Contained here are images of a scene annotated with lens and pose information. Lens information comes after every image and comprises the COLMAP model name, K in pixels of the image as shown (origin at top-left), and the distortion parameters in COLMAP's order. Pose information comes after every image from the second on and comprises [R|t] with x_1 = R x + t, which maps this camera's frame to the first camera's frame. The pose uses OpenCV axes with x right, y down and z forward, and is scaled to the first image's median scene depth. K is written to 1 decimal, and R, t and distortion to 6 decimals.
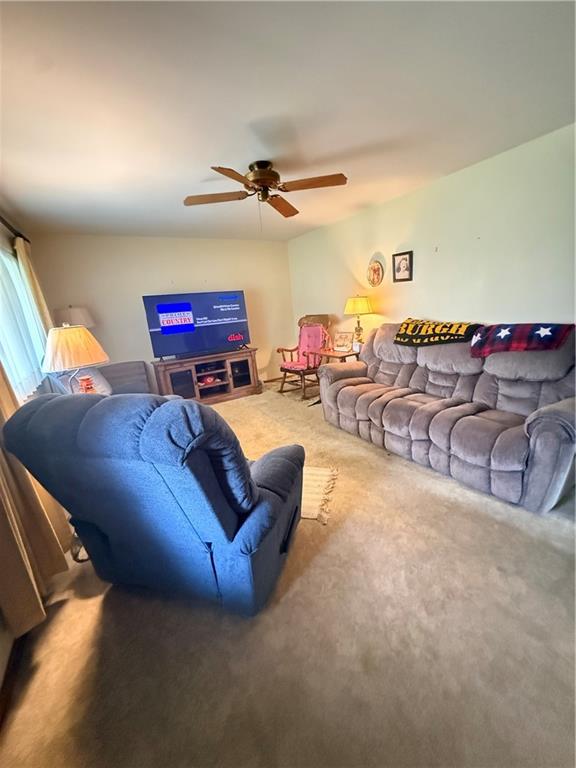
lens RADIAL K [[306.6, 0, 288.8], [0, 306.6, 380.9], [0, 0, 1]] dist [0.000464, 0.000224]
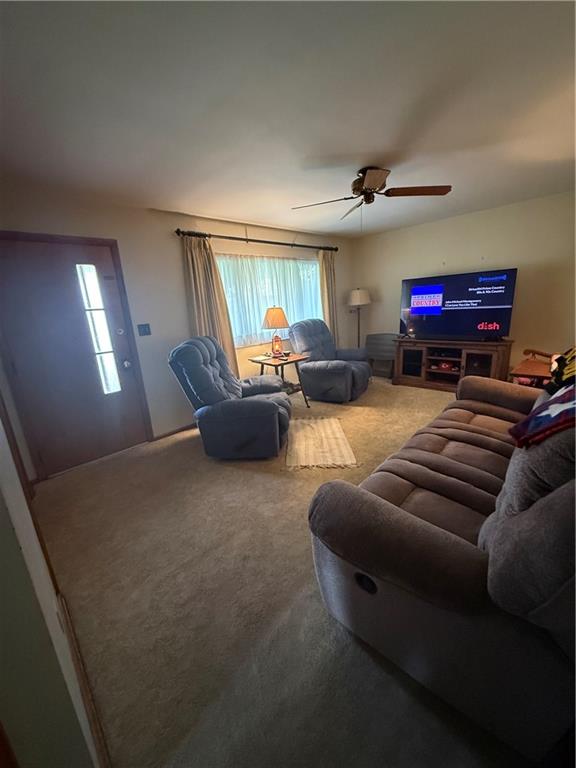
lens RADIAL K [[306.6, 0, 288.6], [0, 306.6, 385.1], [0, 0, 1]] dist [0.000464, 0.000224]
pose [[0.237394, 0.312215, -0.919873, 0.568419], [-0.198498, 0.942553, 0.268687, -0.115051], [0.950917, 0.118808, 0.285730, 0.273529]]
